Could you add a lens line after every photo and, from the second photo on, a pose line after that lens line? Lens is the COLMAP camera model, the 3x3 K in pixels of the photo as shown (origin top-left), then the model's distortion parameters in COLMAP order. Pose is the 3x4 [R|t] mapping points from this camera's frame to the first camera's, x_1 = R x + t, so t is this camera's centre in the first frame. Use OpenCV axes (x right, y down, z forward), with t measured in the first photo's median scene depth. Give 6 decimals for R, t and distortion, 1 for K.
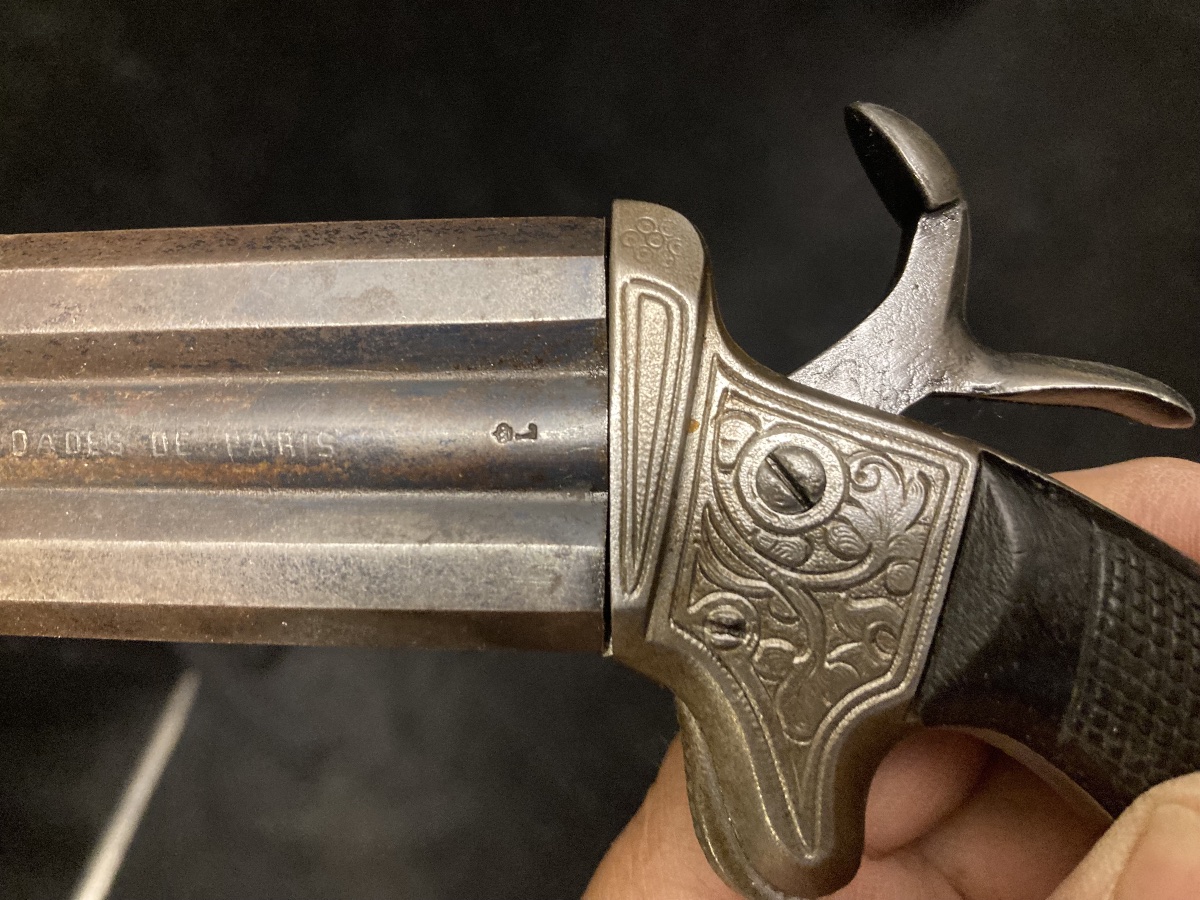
lens RADIAL K [[1053.5, 0, 600.0], [0, 1053.5, 450.0], [0, 0, 1]] dist [0.017781, -0.181197]
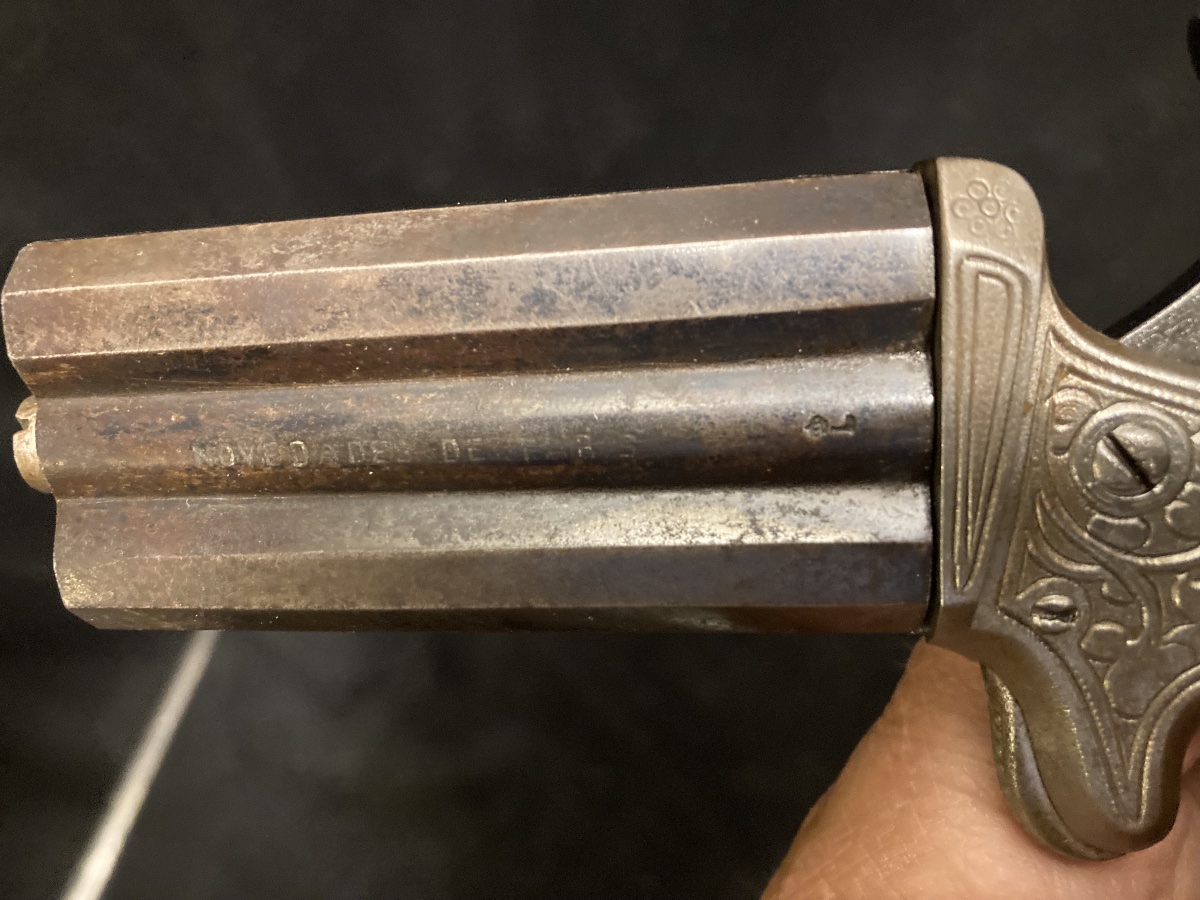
lens RADIAL K [[1053.5, 0, 600.0], [0, 1053.5, 450.0], [0, 0, 1]] dist [0.017781, -0.181197]
pose [[0.995911, -0.049174, -0.075788, -0.211460], [0.064609, 0.974025, 0.217026, -0.207310], [0.063148, -0.221035, 0.973219, 0.074722]]
